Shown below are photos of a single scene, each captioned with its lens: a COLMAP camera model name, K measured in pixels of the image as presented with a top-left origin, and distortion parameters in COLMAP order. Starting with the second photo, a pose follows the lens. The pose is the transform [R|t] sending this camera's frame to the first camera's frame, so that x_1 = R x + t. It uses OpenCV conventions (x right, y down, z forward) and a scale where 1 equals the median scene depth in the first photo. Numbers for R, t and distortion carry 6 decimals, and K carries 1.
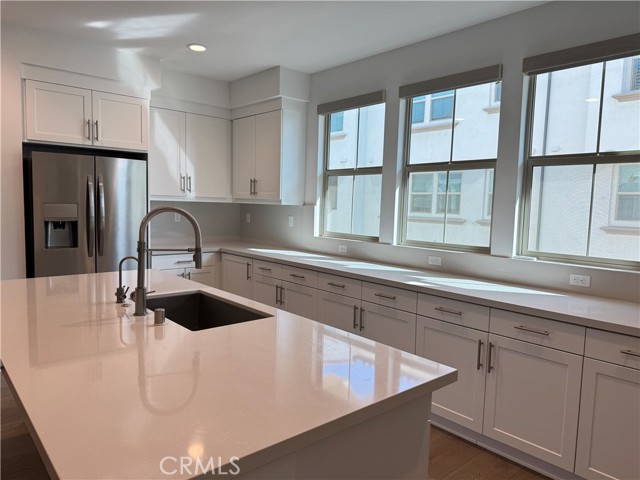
lens RADIAL K [[450.0, 0, 320.0], [0, 450.0, 240.0], [0, 0, 1]] dist [-0.003921, -0.003016]
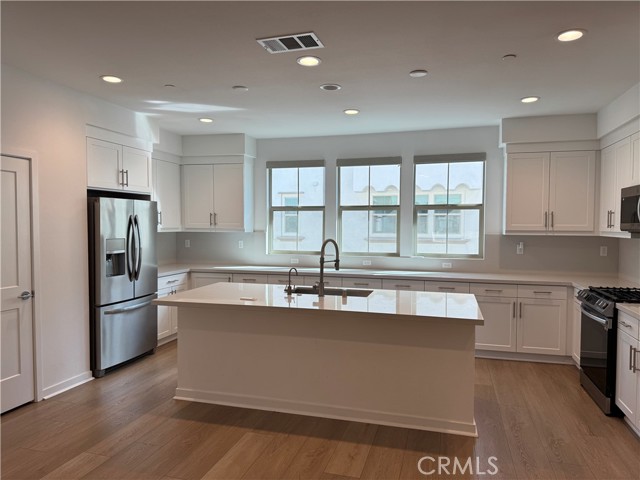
lens RADIAL K [[450.0, 0, 320.0], [0, 450.0, 240.0], [0, 0, 1]] dist [-0.003921, -0.003016]
pose [[0.829277, -0.045324, 0.556997, -0.695860], [0.063720, 0.997874, -0.013669, -0.023935], [-0.555194, 0.046827, 0.830402, -0.274586]]
